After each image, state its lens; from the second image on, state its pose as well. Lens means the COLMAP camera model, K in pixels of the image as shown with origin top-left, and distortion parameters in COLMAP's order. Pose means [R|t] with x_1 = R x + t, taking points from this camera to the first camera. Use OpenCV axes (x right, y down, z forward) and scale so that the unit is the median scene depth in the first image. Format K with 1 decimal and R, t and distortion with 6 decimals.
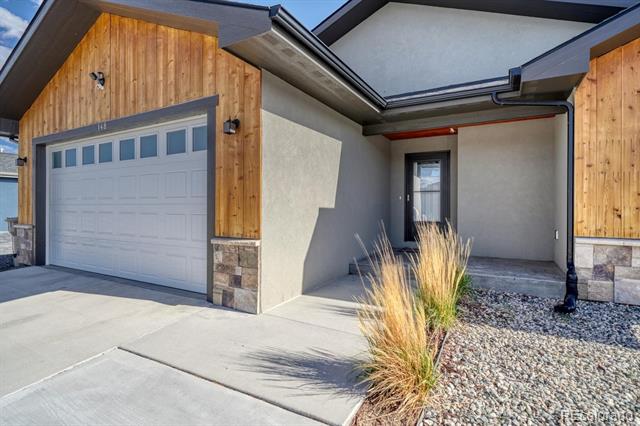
lens RADIAL K [[346.1, 0, 315.0], [0, 346.1, 211.2], [0, 0, 1]] dist [0.000007, -0.000203]
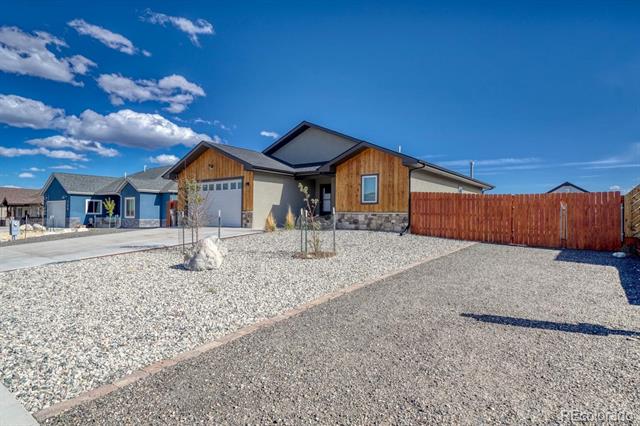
lens RADIAL K [[346.1, 0, 315.0], [0, 346.1, 211.2], [0, 0, 1]] dist [0.000007, -0.000203]
pose [[0.993050, 0.003474, -0.117645, 0.936579], [-0.005804, 0.999794, -0.019471, 0.138628], [0.117553, 0.020018, 0.992865, -2.671873]]
